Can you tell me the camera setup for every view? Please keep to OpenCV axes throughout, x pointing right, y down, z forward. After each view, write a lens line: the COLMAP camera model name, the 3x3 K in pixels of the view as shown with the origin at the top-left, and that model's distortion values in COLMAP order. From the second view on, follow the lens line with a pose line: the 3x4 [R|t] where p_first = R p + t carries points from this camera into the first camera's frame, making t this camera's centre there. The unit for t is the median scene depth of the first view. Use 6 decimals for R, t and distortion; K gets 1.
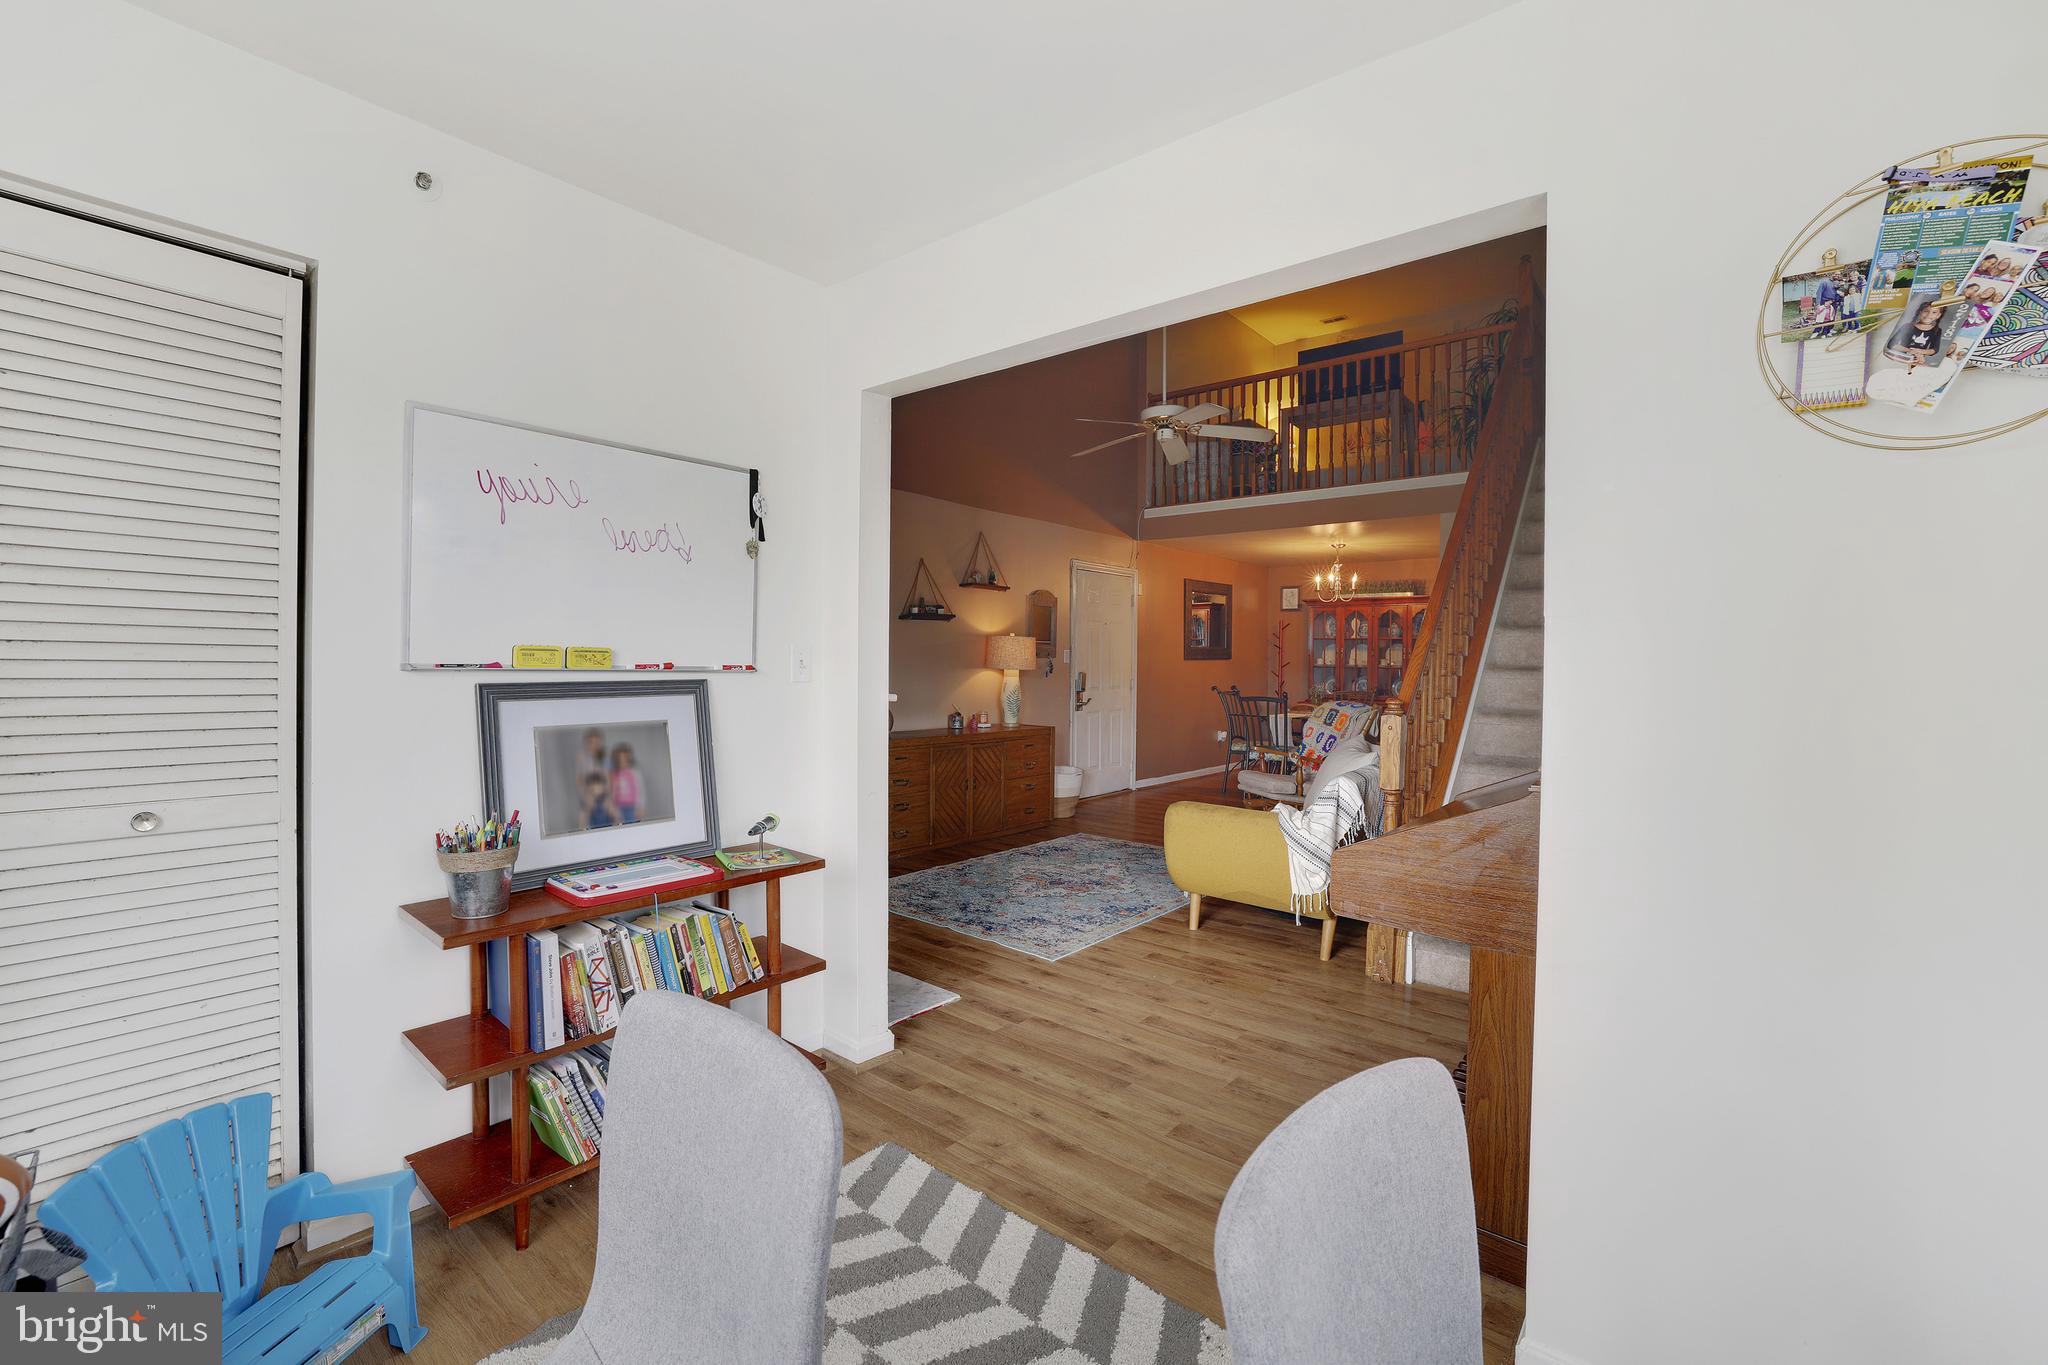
lens RADIAL K [[860.4, 0, 1040.3], [0, 860.4, 690.6], [0, 0, 1]] dist [-0.052187, -0.000048]
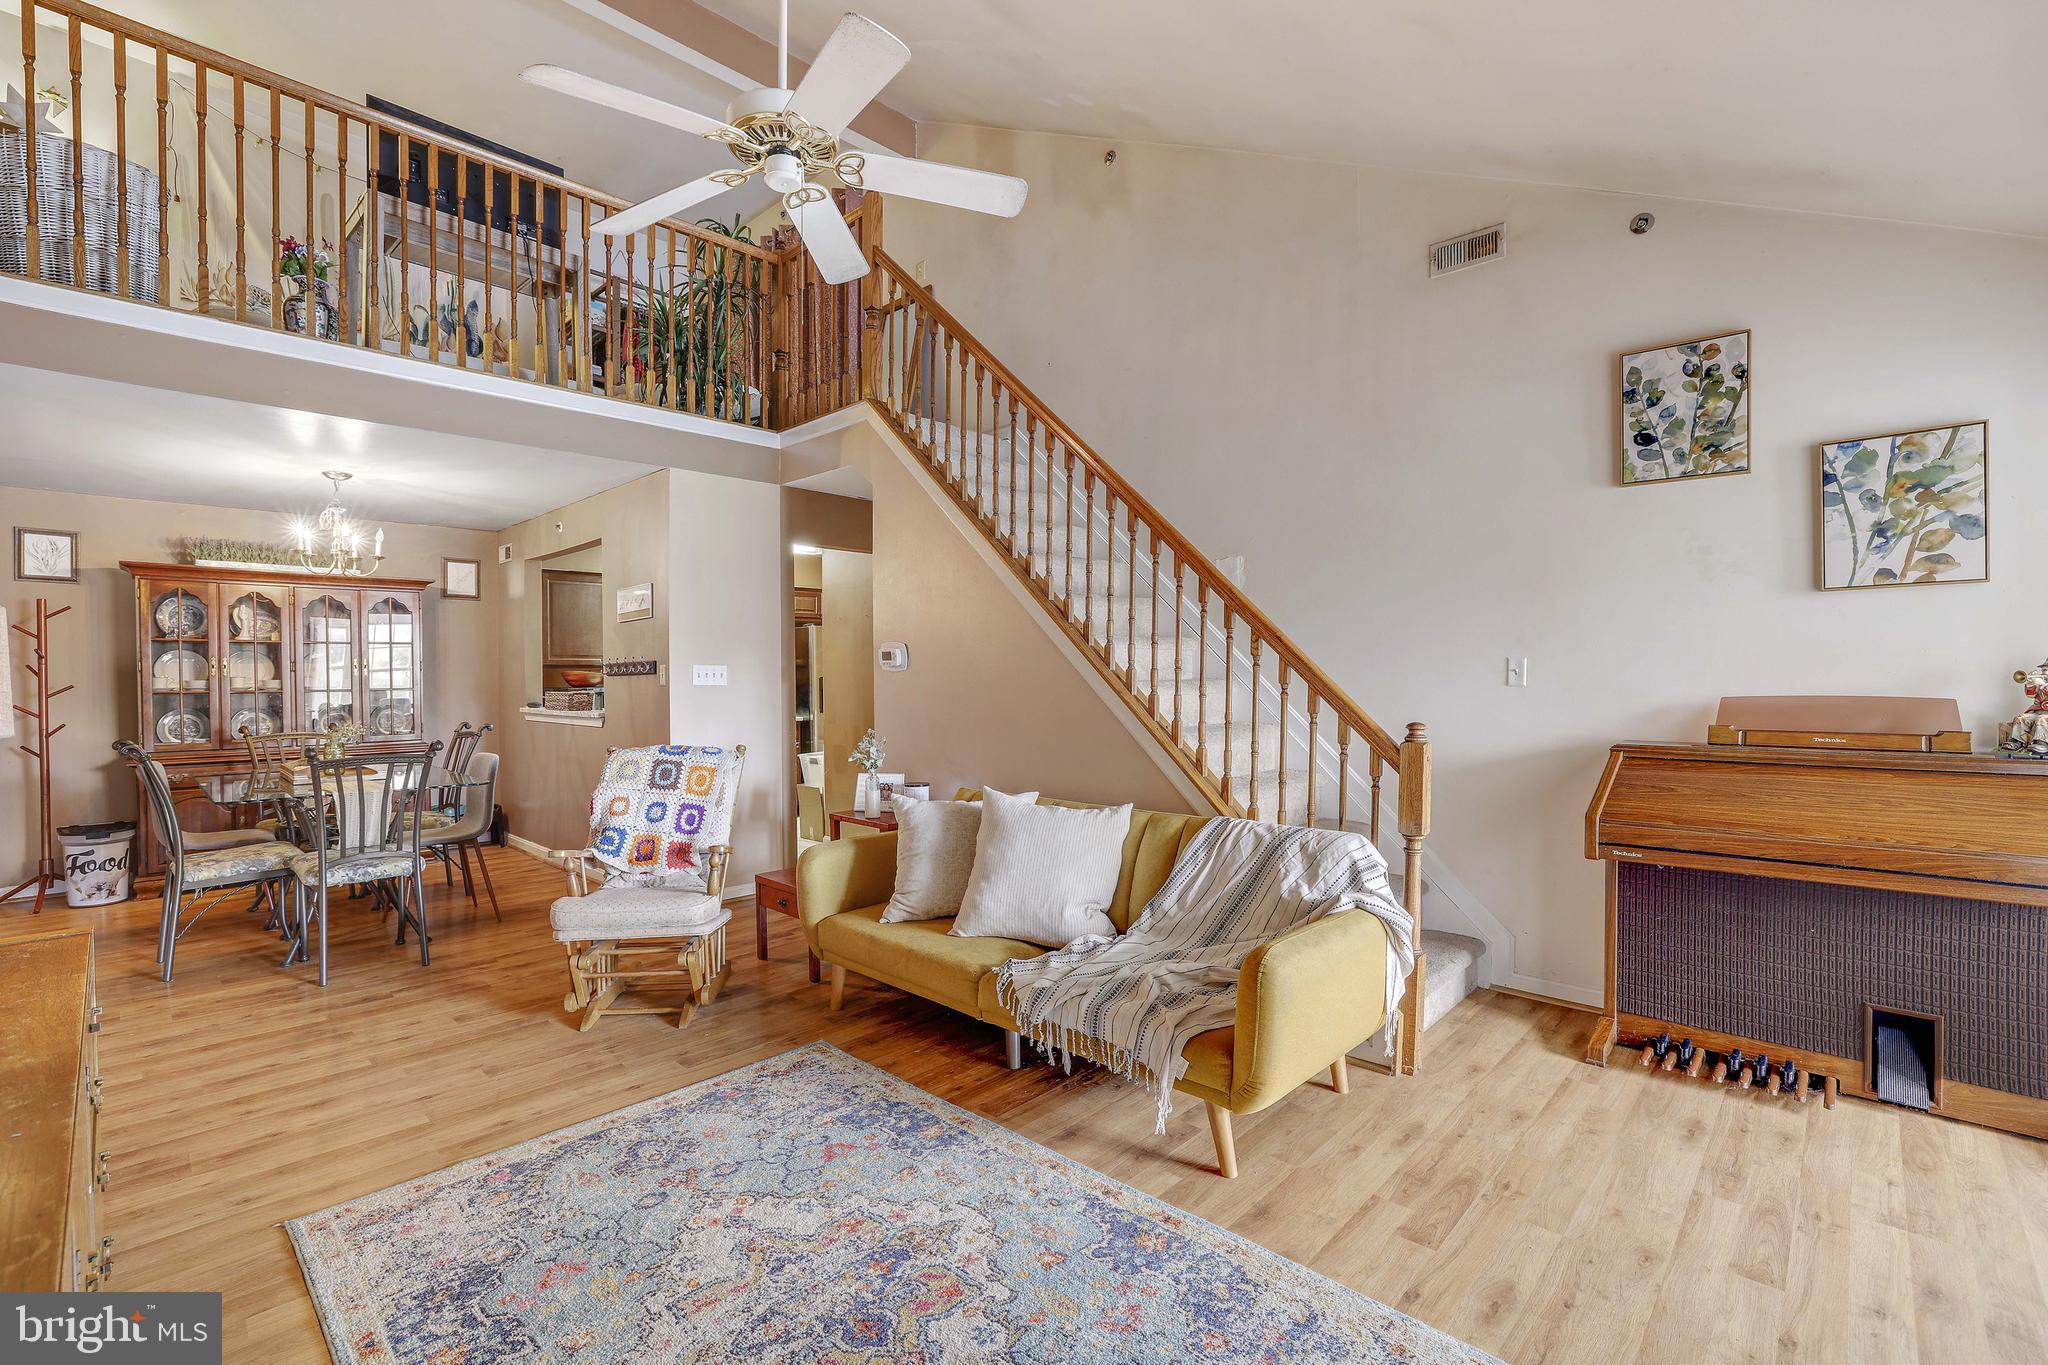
lens RADIAL K [[903.9, 0, 1014.2], [0, 903.9, 680.4], [0, 0, 1]] dist [-0.049860, 0.018927]
pose [[0.088491, -0.020487, 0.995866, -0.240922], [0.042894, 0.998939, 0.016738, -0.032171], [-0.995153, 0.041235, 0.089276, 0.660860]]
